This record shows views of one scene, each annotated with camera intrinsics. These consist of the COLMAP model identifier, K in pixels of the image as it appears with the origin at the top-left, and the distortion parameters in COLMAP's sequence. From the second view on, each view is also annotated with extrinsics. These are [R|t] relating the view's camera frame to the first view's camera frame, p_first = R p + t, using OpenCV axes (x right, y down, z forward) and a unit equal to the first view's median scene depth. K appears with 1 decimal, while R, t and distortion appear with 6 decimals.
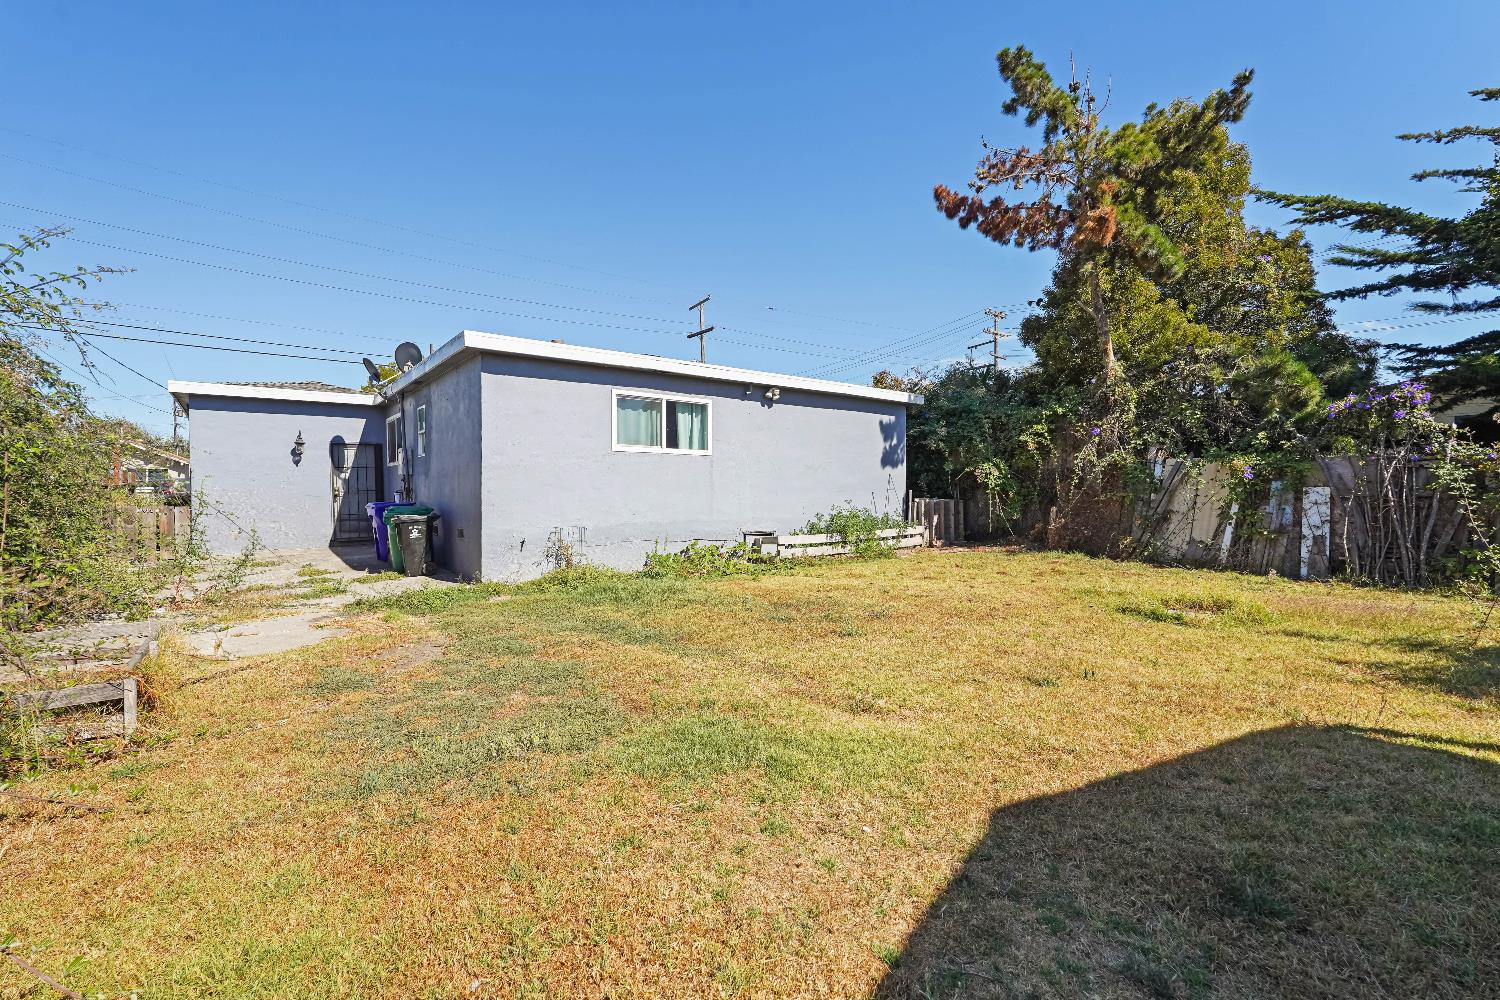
lens RADIAL K [[667.0, 0, 741.7], [0, 667.0, 495.6], [0, 0, 1]] dist [-0.001846, -0.000100]
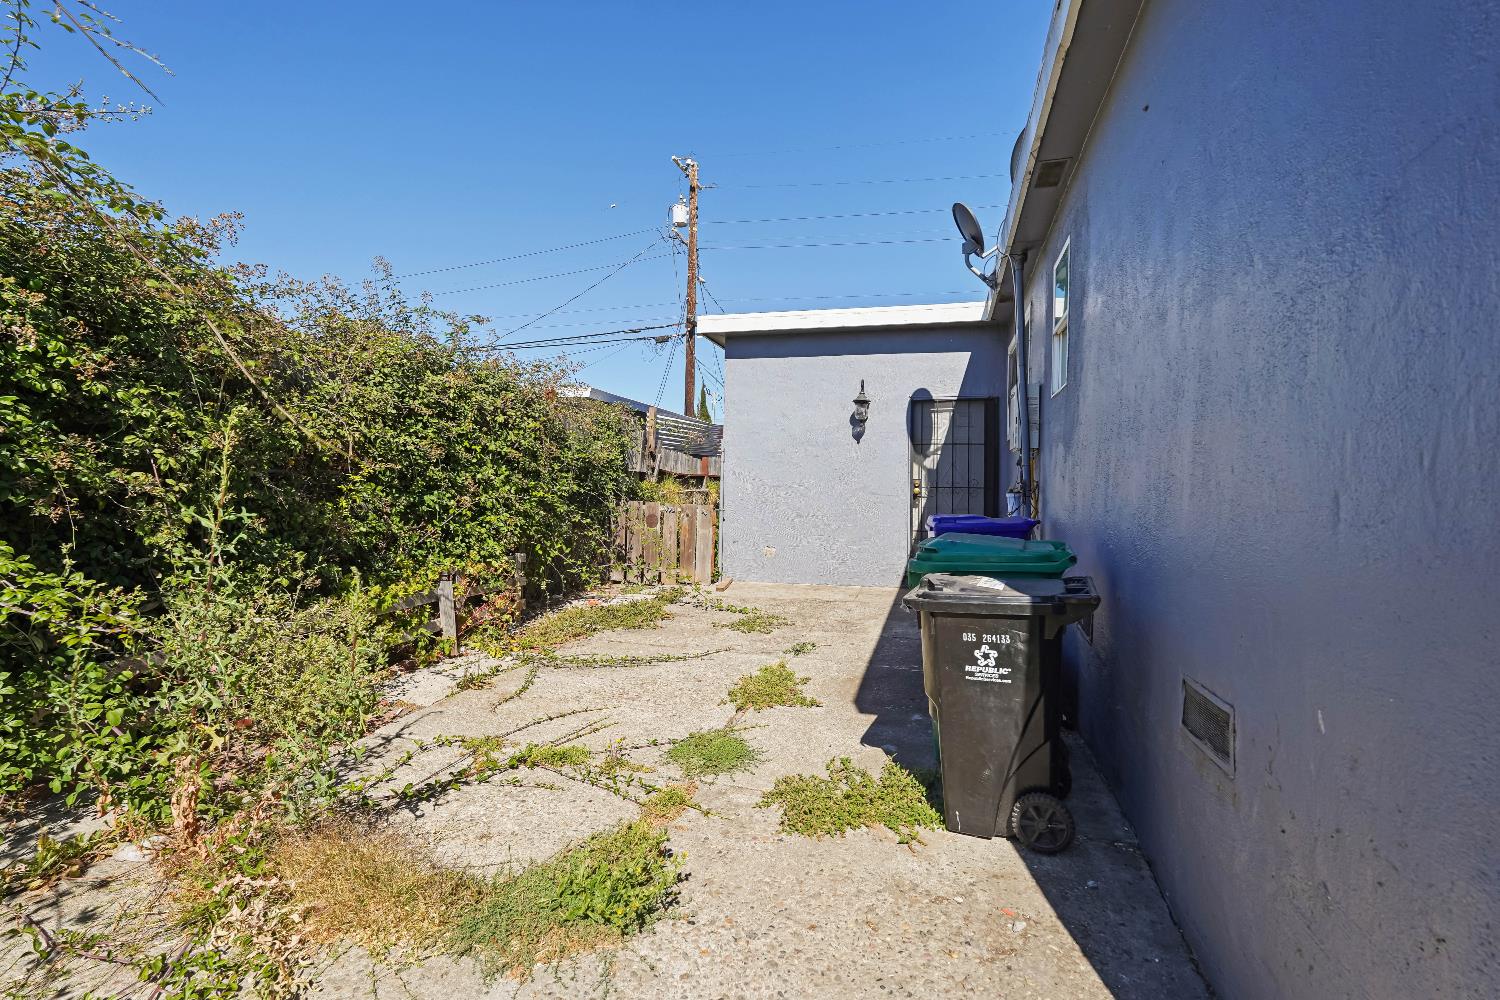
lens RADIAL K [[667.0, 0, 741.7], [0, 667.0, 495.6], [0, 0, 1]] dist [-0.001846, -0.000100]
pose [[0.589729, 0.028858, -0.807085, -0.268692], [-0.033885, 0.999365, 0.010973, -0.001468], [0.806890, 0.020877, 0.590333, 0.603087]]
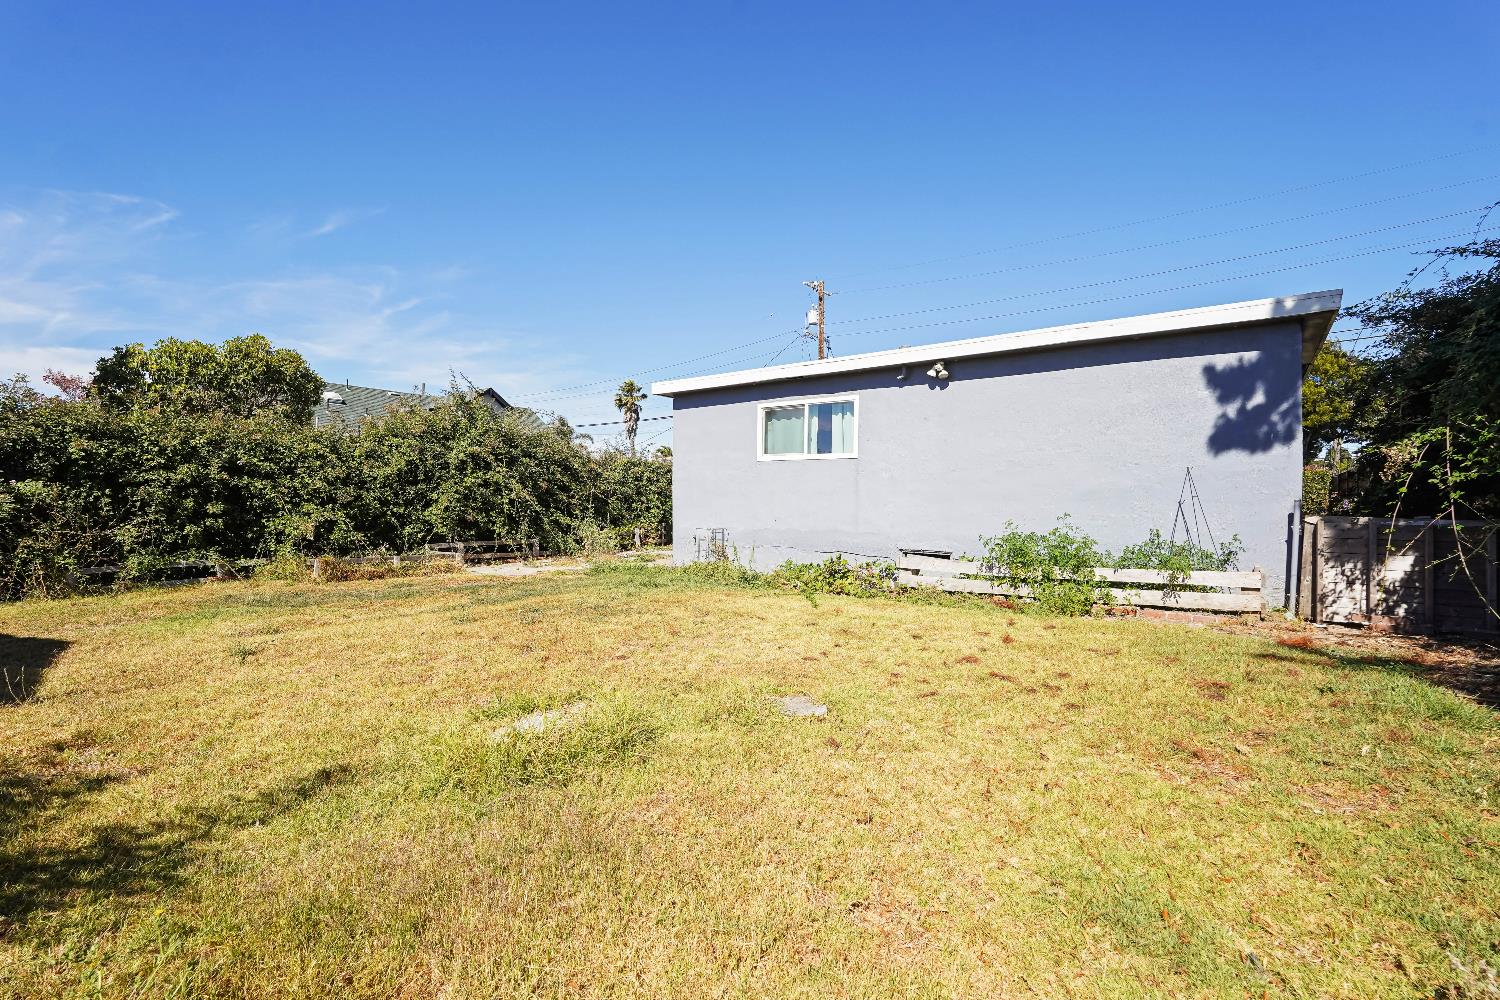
lens RADIAL K [[667.0, 0, 741.7], [0, 667.0, 495.6], [0, 0, 1]] dist [-0.001846, -0.000100]
pose [[0.258044, -0.000126, -0.966133, 0.673005], [-0.007369, 0.999971, -0.002099, -0.006690], [0.966105, 0.007661, 0.258036, 0.550931]]
